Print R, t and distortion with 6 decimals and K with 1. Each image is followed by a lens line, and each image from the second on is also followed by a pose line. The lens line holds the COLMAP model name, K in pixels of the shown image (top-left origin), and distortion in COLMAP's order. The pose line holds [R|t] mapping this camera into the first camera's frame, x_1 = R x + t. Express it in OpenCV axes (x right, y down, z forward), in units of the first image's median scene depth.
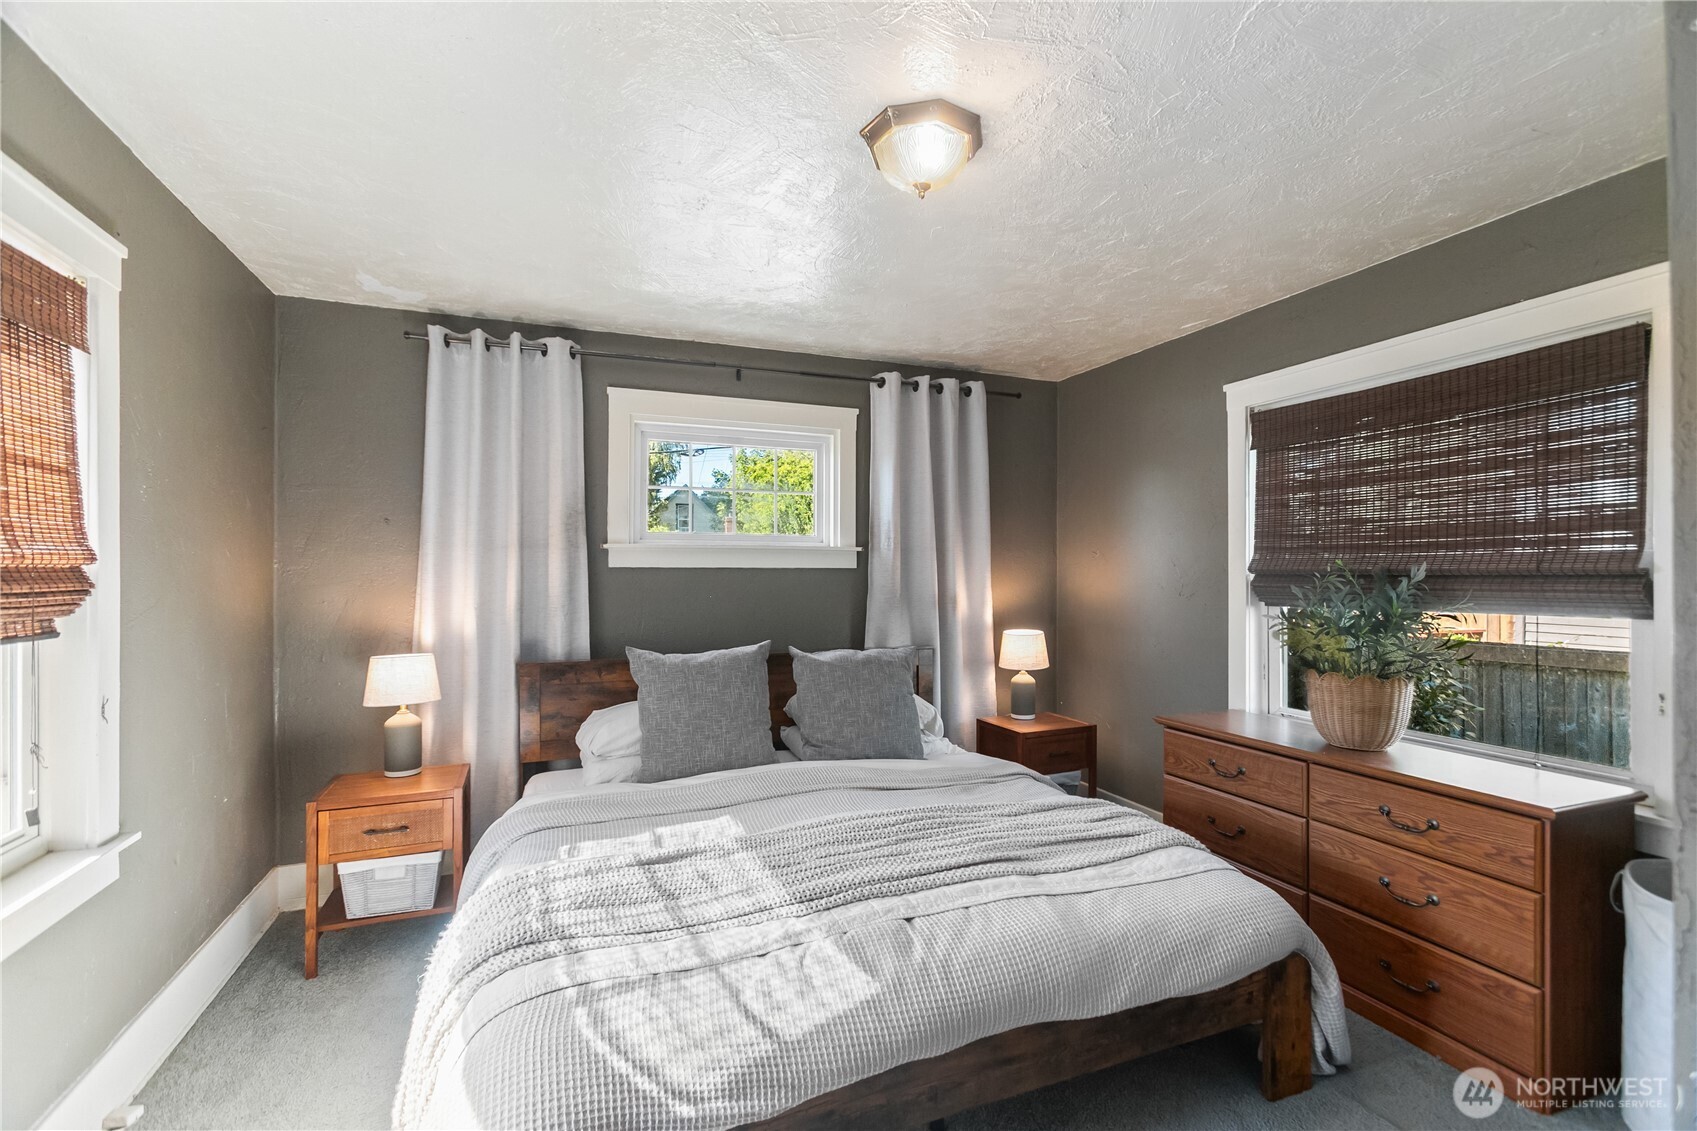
lens RADIAL K [[755.8, 0, 844.5], [0, 755.8, 560.5], [0, 0, 1]] dist [-0.009822, 0.009763]
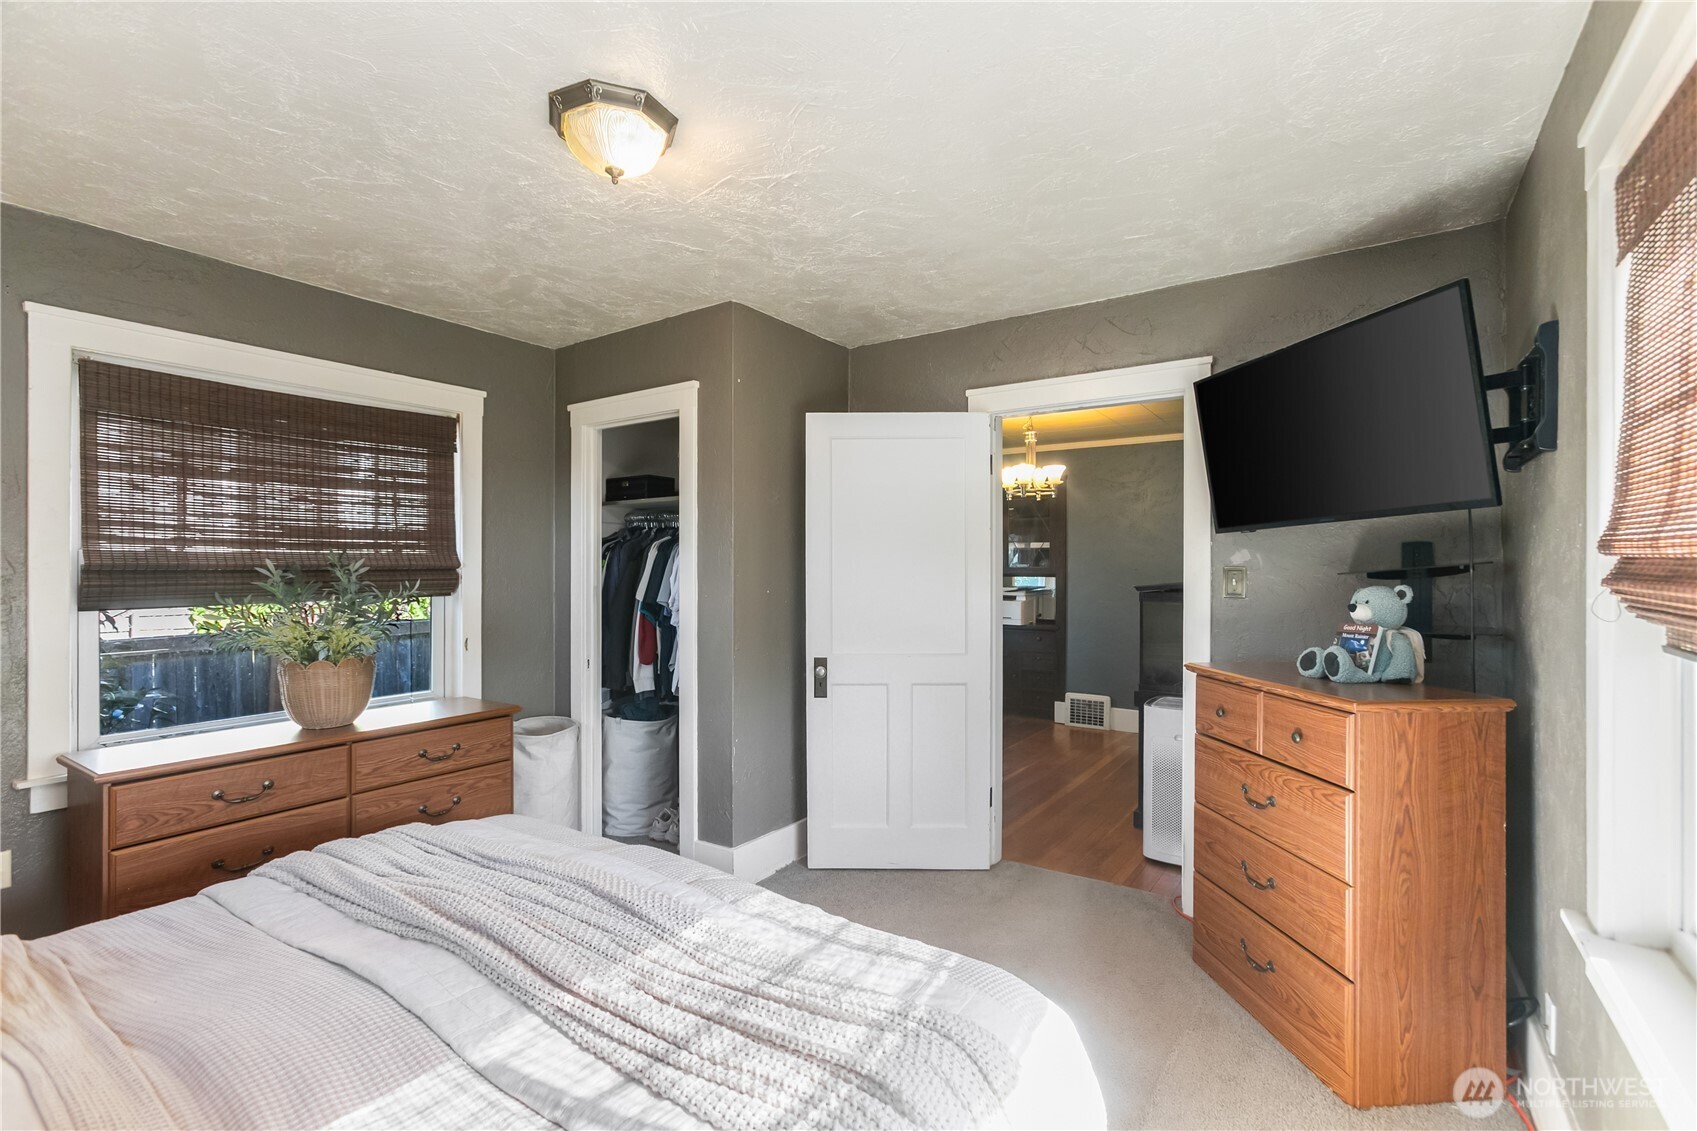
lens RADIAL K [[755.8, 0, 844.5], [0, 755.8, 560.5], [0, 0, 1]] dist [-0.009822, 0.009763]
pose [[-0.535839, 0.011122, 0.844247, -0.635582], [-0.011482, 0.999725, -0.020458, 0.019156], [-0.844242, -0.020656, -0.535564, 0.921877]]
